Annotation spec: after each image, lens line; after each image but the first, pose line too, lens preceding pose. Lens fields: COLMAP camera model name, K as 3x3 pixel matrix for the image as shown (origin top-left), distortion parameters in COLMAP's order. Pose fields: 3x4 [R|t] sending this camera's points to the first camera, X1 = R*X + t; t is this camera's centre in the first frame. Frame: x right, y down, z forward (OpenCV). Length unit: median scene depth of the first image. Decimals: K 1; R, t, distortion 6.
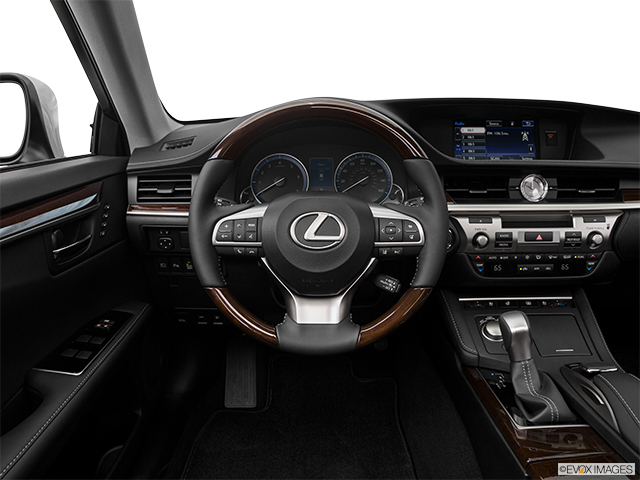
lens RADIAL K [[509.6, 0, 320.0], [0, 509.6, 240.0], [0, 0, 1]] dist [-0.085690, 0.010449]
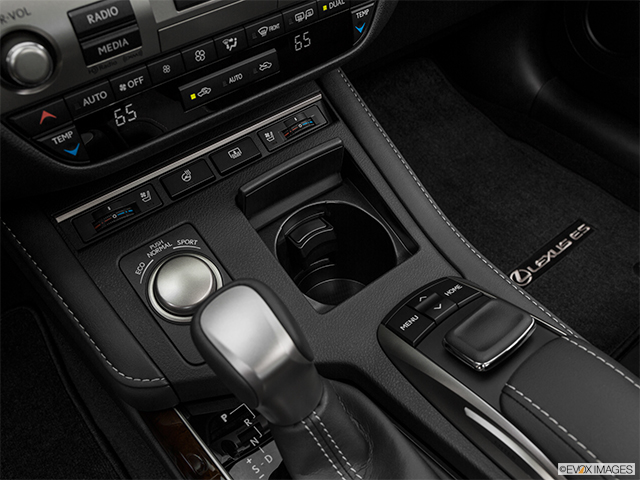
lens RADIAL K [[579.5, 0, 320.0], [0, 579.5, 240.0], [0, 0, 1]] dist [-0.072447, 0.010652]
pose [[0.787299, -0.462995, 0.407179, 0.273445], [0.205096, 0.819443, 0.535210, -0.048632], [-0.581459, -0.337859, 0.740105, 0.654002]]
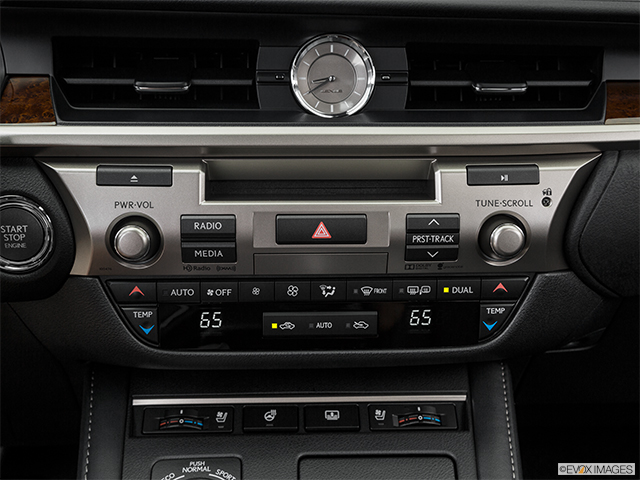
lens RADIAL K [[855.4, 0, 320.0], [0, 855.4, 240.0], [0, 0, 1]] dist [0.036974, 0.013126]
pose [[0.998116, 0.002563, 0.061295, 0.399183], [-0.006345, 0.998082, 0.061581, -0.032952], [-0.061020, -0.061854, 0.996218, 0.452461]]
